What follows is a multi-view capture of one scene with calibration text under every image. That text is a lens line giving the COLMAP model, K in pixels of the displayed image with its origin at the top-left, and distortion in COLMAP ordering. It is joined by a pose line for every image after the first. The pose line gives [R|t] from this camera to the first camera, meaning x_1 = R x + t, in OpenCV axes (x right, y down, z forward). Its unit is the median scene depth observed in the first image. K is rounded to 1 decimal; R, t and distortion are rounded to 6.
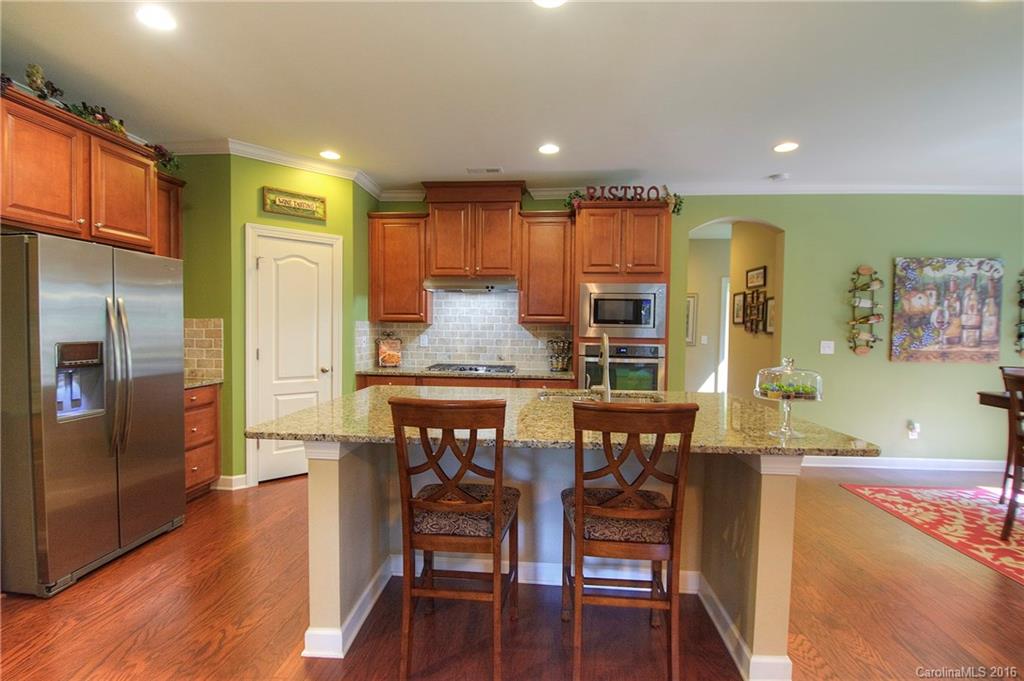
lens RADIAL K [[457.9, 0, 510.6], [0, 457.9, 344.6], [0, 0, 1]] dist [0.016002, -0.023050]
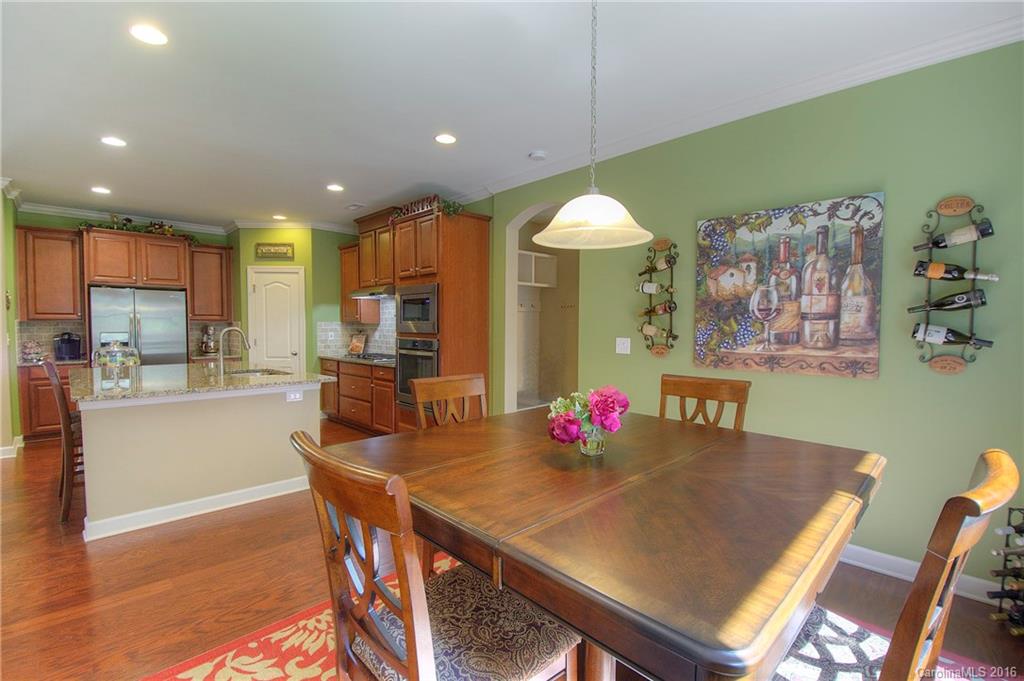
lens RADIAL K [[457.9, 0, 510.6], [0, 457.9, 344.6], [0, 0, 1]] dist [0.016002, -0.023050]
pose [[0.762259, 0.017189, -0.647044, 1.095792], [-0.019158, 0.999809, 0.003990, 0.004808], [0.646989, 0.009355, 0.762442, 0.270756]]
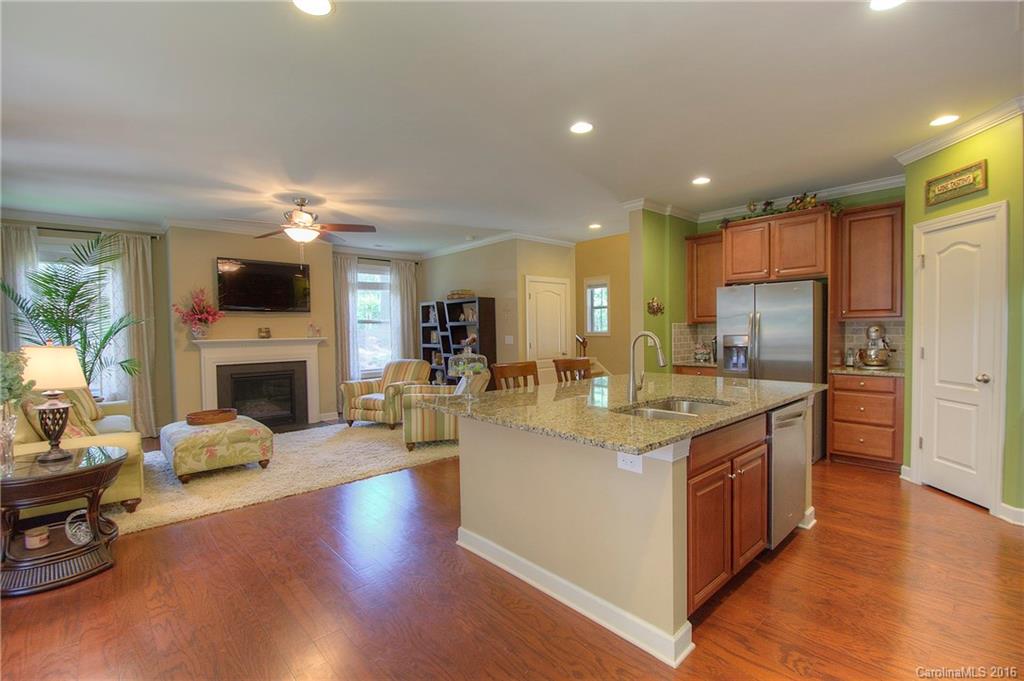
lens RADIAL K [[458.5, 0, 523.9], [0, 458.5, 343.6], [0, 0, 1]] dist [0.012768, -0.023285]
pose [[-0.662480, 0.020631, -0.748795, 0.653107], [-0.022106, 0.998647, 0.047074, -0.022809], [0.748753, 0.047739, -0.661127, 0.866938]]
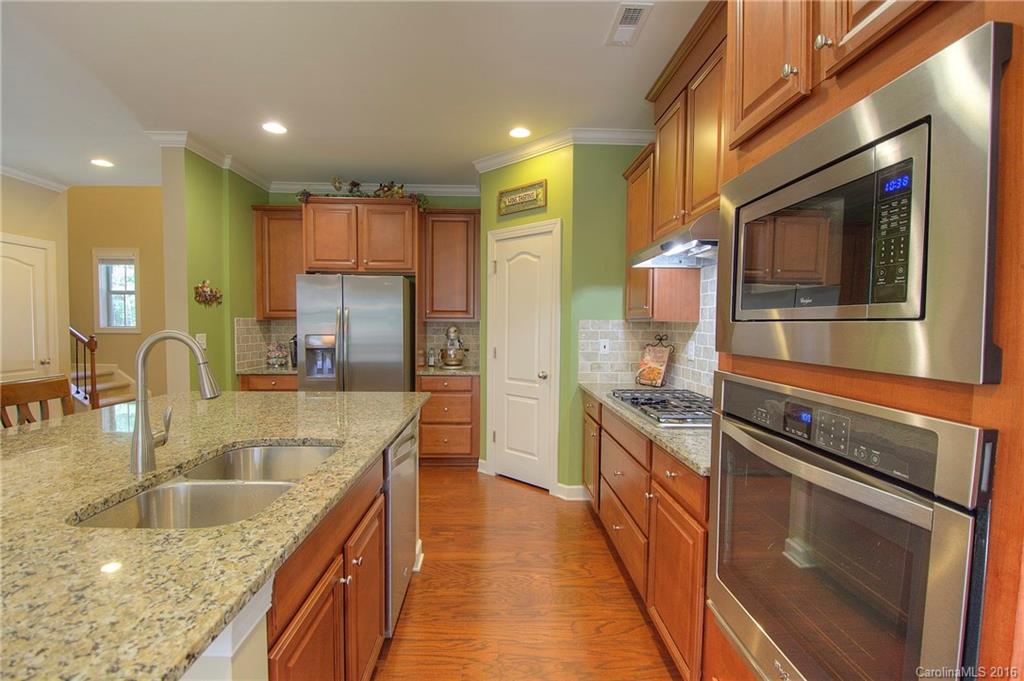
lens RADIAL K [[457.9, 0, 510.6], [0, 457.9, 344.6], [0, 0, 1]] dist [0.016002, -0.023050]
pose [[0.125061, 0.030641, -0.991676, 0.435622], [-0.044332, 0.998697, 0.025268, -0.022535], [0.991158, 0.040803, 0.126257, 0.776238]]
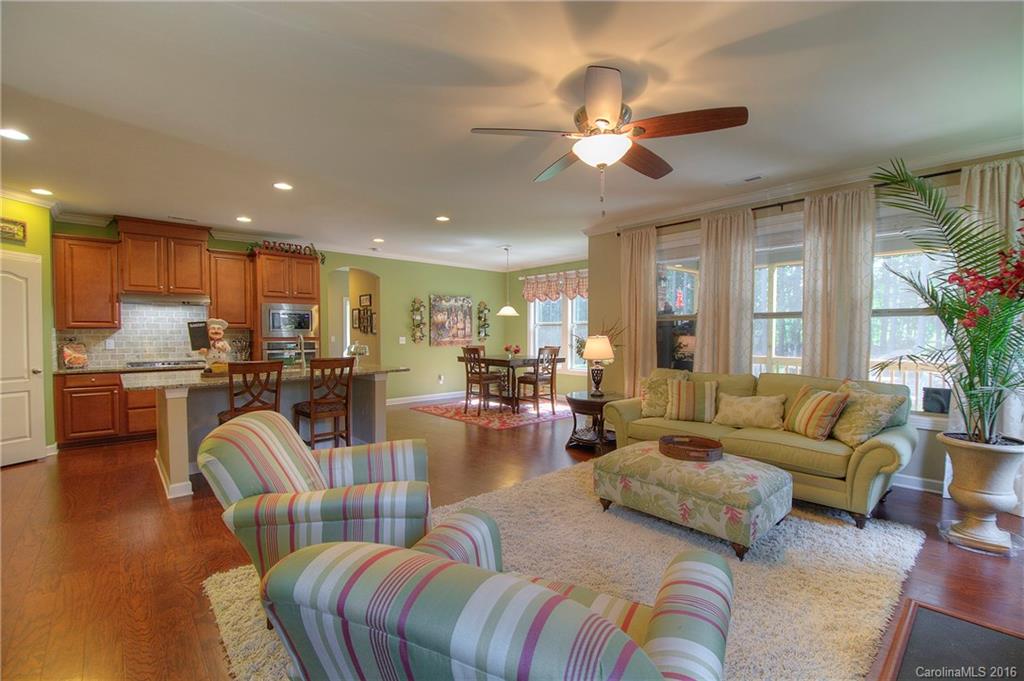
lens RADIAL K [[440.6, 0, 516.1], [0, 440.6, 343.6], [0, 0, 1]] dist [0.000047, -0.013566]
pose [[0.675490, -0.031786, 0.736683, -0.346819], [0.037042, 0.999272, 0.009150, 0.020885], [-0.736438, 0.021107, 0.676176, -0.596907]]
